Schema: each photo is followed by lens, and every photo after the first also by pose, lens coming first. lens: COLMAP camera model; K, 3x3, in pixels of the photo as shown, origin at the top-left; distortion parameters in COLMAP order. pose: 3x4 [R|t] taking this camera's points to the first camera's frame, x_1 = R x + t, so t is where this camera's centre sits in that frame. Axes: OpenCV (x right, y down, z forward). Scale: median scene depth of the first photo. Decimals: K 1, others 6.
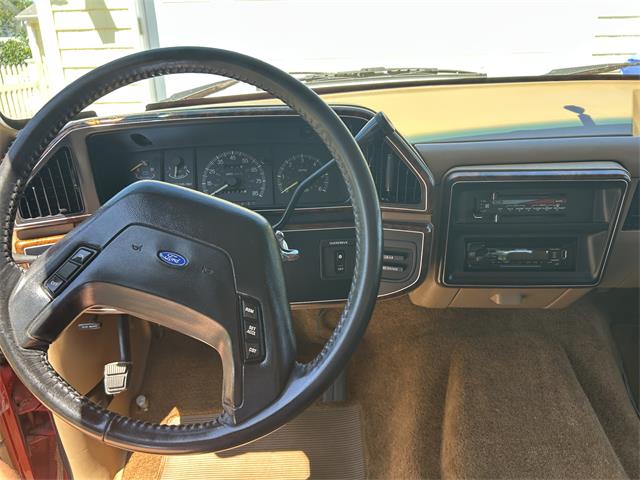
lens RADIAL K [[482.7, 0, 316.1], [0, 482.7, 239.6], [0, 0, 1]] dist [0.048381, -0.061065]
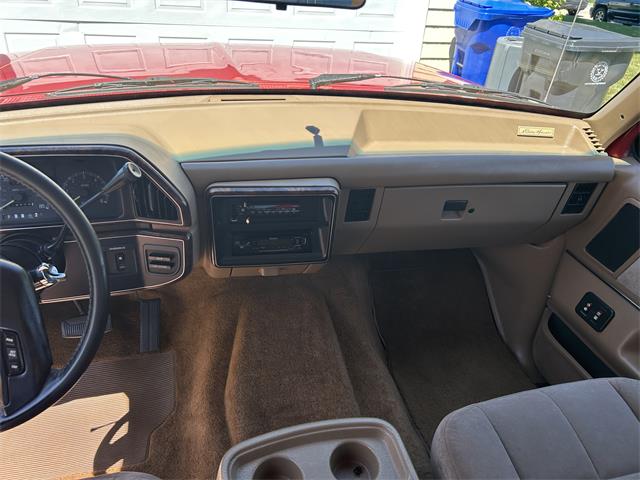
lens RADIAL K [[482.7, 0, 316.1], [0, 482.7, 239.6], [0, 0, 1]] dist [0.048381, -0.061065]
pose [[0.968483, -0.044933, 0.244993, 0.223578], [0.000184, 0.983723, 0.179691, -0.226550], [-0.249079, -0.173982, 0.952728, -0.303233]]
